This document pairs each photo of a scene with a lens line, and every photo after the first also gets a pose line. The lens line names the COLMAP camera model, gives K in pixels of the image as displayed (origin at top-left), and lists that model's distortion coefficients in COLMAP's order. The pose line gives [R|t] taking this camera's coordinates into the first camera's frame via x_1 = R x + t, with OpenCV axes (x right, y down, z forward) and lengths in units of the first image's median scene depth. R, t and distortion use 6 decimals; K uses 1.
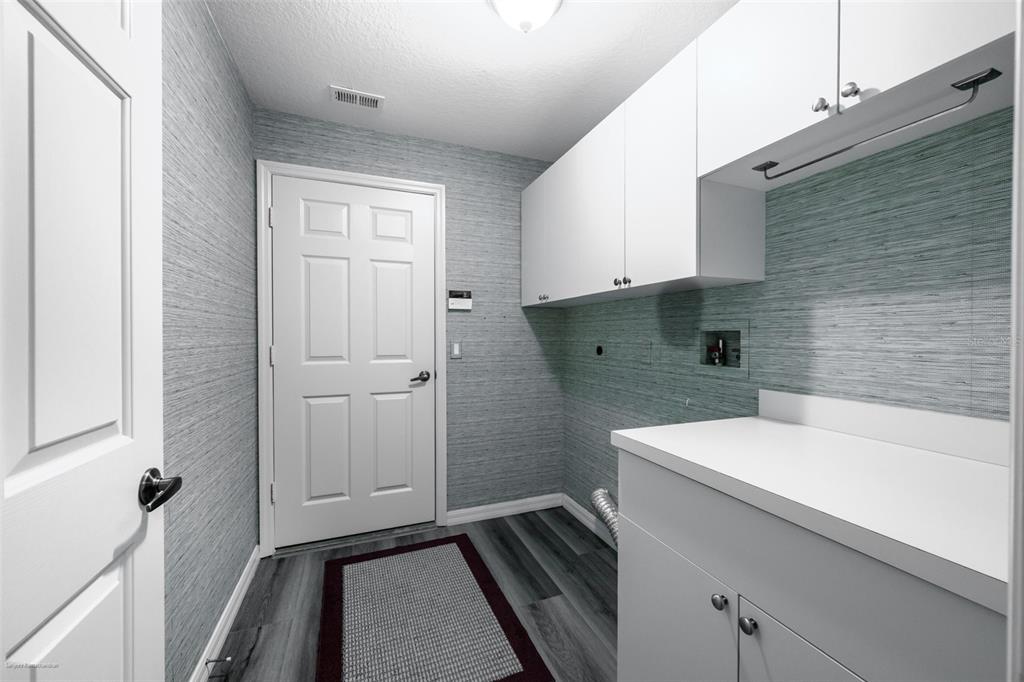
lens RADIAL K [[408.1, 0, 515.3], [0, 408.1, 344.7], [0, 0, 1]] dist [0.001962, 0.000595]
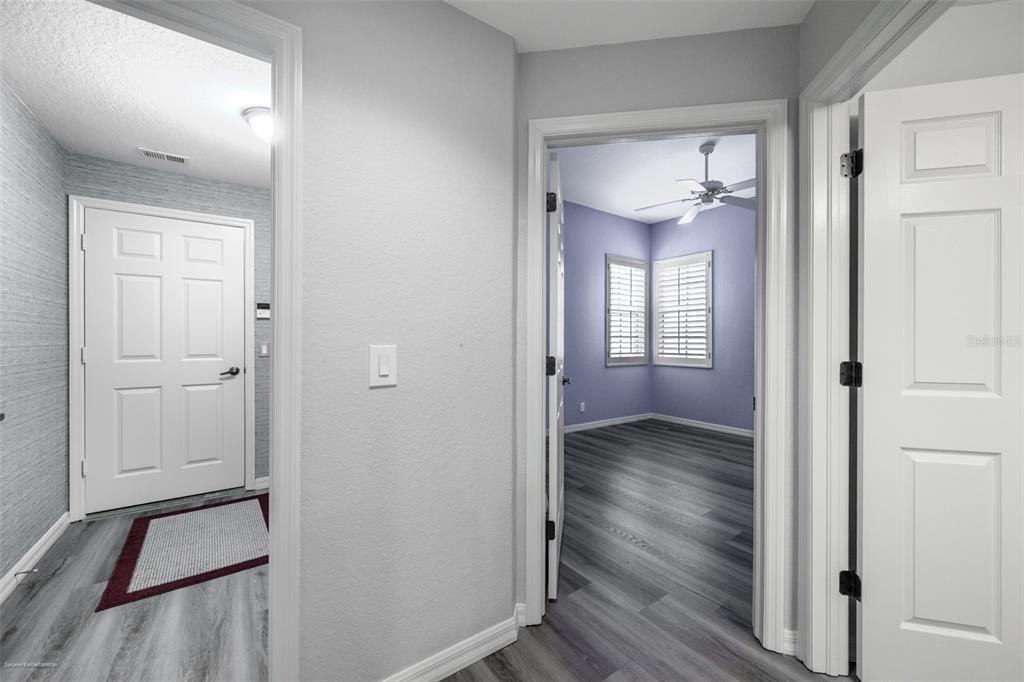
lens RADIAL K [[408.1, 0, 511.8], [0, 408.1, 343.5], [0, 0, 1]] dist [0.001962, 0.000595]
pose [[0.970982, -0.008600, 0.238999, 0.340332], [0.013433, 0.999737, -0.018599, 0.030267], [-0.238776, 0.021270, 0.970842, -0.473155]]
